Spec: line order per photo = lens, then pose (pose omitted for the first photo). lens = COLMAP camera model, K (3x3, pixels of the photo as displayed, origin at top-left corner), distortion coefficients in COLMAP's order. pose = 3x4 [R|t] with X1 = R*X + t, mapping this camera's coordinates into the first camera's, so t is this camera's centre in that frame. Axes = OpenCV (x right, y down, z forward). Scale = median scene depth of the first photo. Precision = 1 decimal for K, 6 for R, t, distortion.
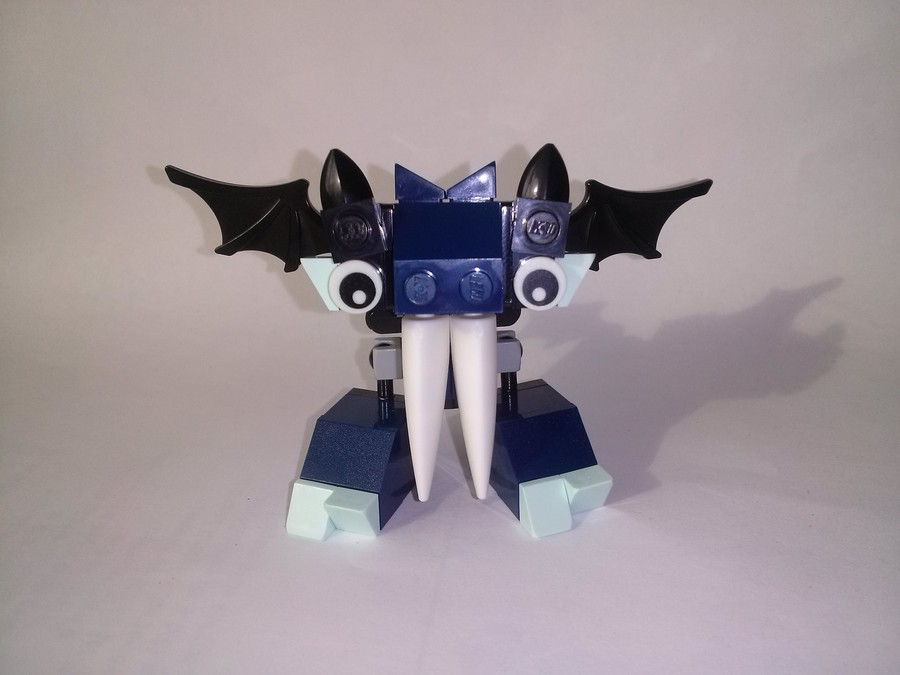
lens RADIAL K [[800.8, 0, 450.0], [0, 800.8, 337.5], [0, 0, 1]] dist [0.150334, -0.639525]
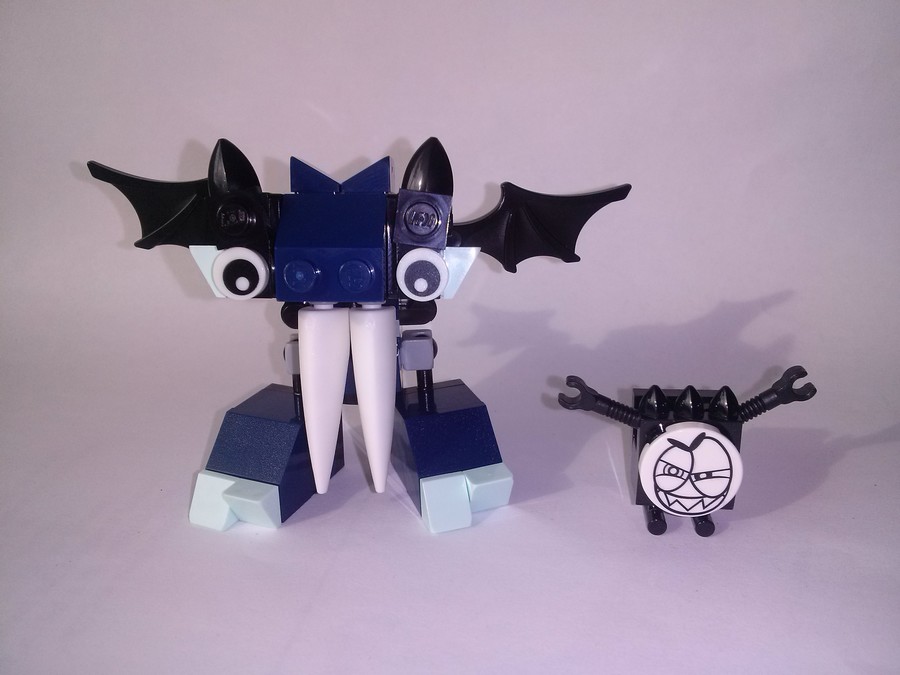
lens RADIAL K [[800.8, 0, 450.0], [0, 800.8, 337.5], [0, 0, 1]] dist [0.150334, -0.639525]
pose [[0.999495, 0.020715, -0.024116, 0.142584], [-0.021445, 0.999307, -0.030420, 0.034761], [0.023469, 0.030922, 0.999246, -0.006329]]
